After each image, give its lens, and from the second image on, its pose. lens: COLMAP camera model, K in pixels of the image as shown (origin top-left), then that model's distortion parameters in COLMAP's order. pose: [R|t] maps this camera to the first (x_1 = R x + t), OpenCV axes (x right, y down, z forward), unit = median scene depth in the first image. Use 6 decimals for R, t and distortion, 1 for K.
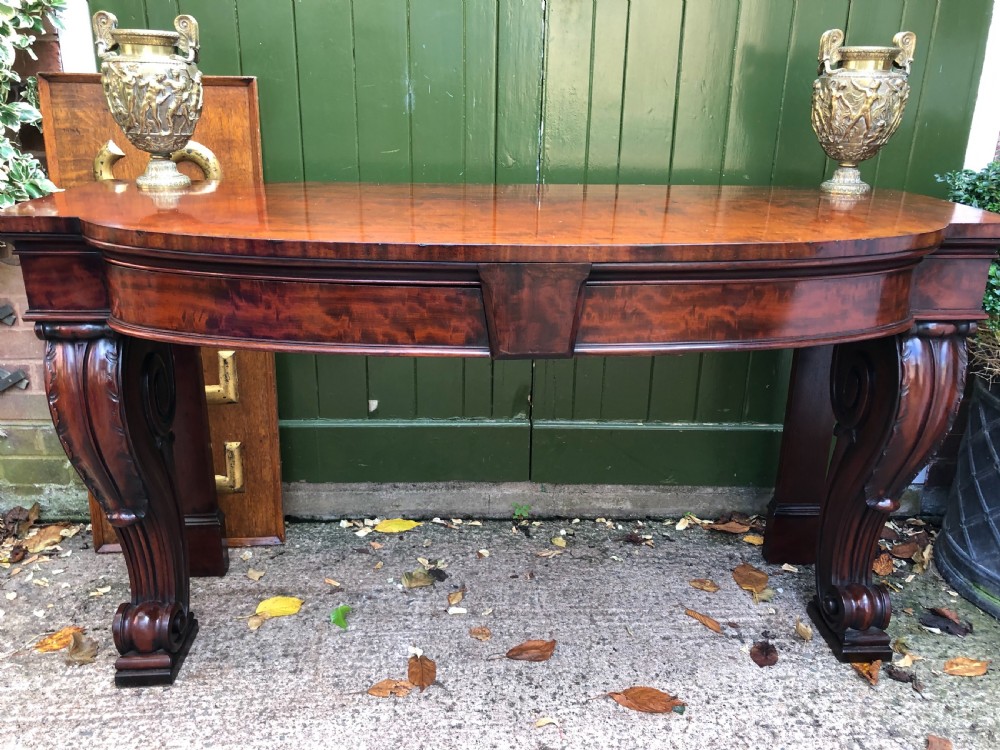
lens RADIAL K [[826.4, 0, 501.4], [0, 826.4, 363.1], [0, 0, 1]] dist [0.023844, -0.019183]
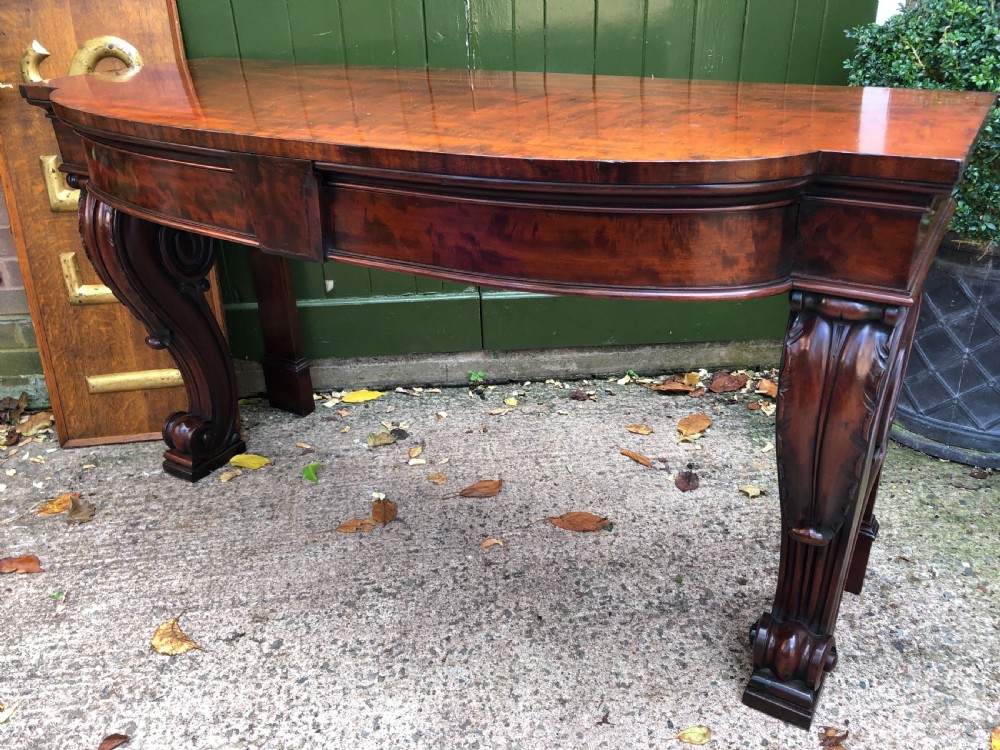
lens RADIAL K [[826.4, 0, 508.7], [0, 826.4, 377.7], [0, 0, 1]] dist [0.023844, -0.019183]
pose [[0.998379, -0.055179, 0.013985, 0.058232], [0.052729, 0.989027, 0.138002, 0.037281], [-0.021446, -0.137040, 0.990333, -0.085053]]
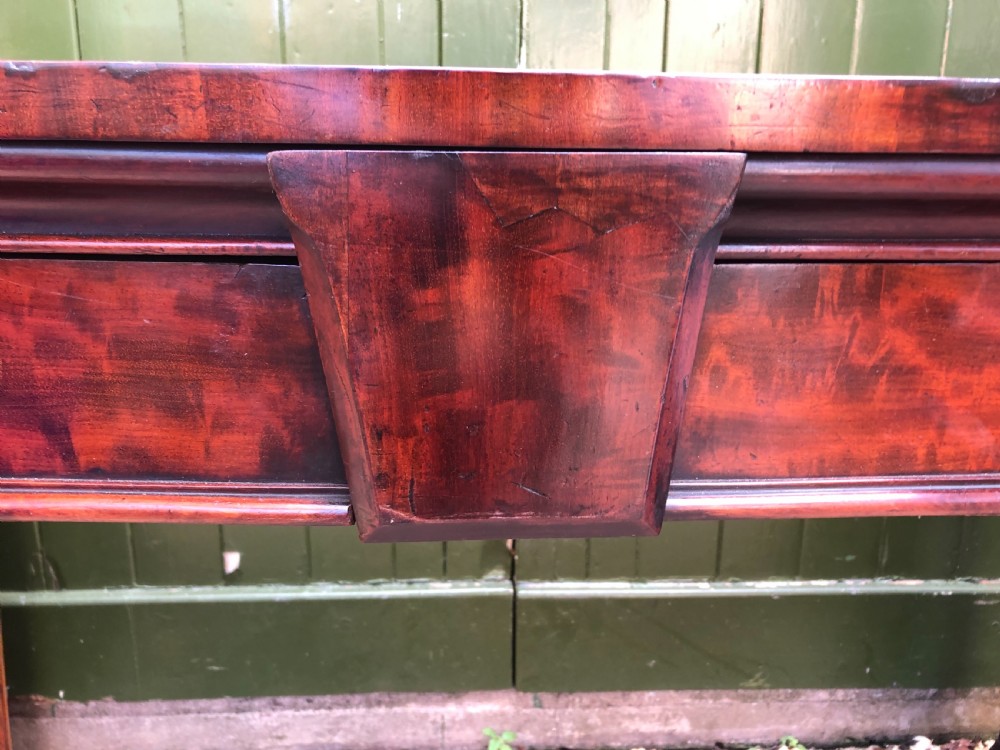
lens RADIAL K [[826.4, 0, 507.1], [0, 826.4, 372.5], [0, 0, 1]] dist [0.023844, -0.019183]
pose [[0.999739, -0.012594, 0.019051, 0.024755], [0.014452, 0.994808, -0.100735, -0.018800], [-0.017683, 0.100984, 0.994731, 0.461313]]
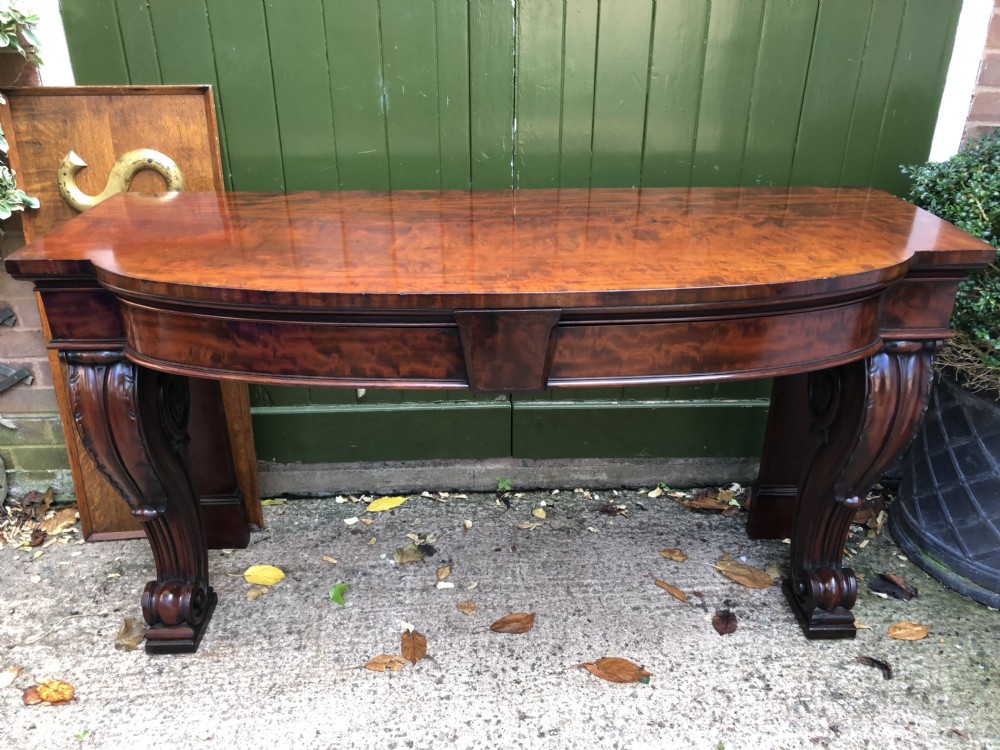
lens RADIAL K [[826.4, 0, 490.5], [0, 826.4, 377.8], [0, 0, 1]] dist [0.023844, -0.019183]
pose [[0.999765, -0.020970, -0.005551, 0.017260], [0.021486, 0.992522, 0.120157, -0.097188], [0.002989, -0.120248, 0.992739, -0.046723]]
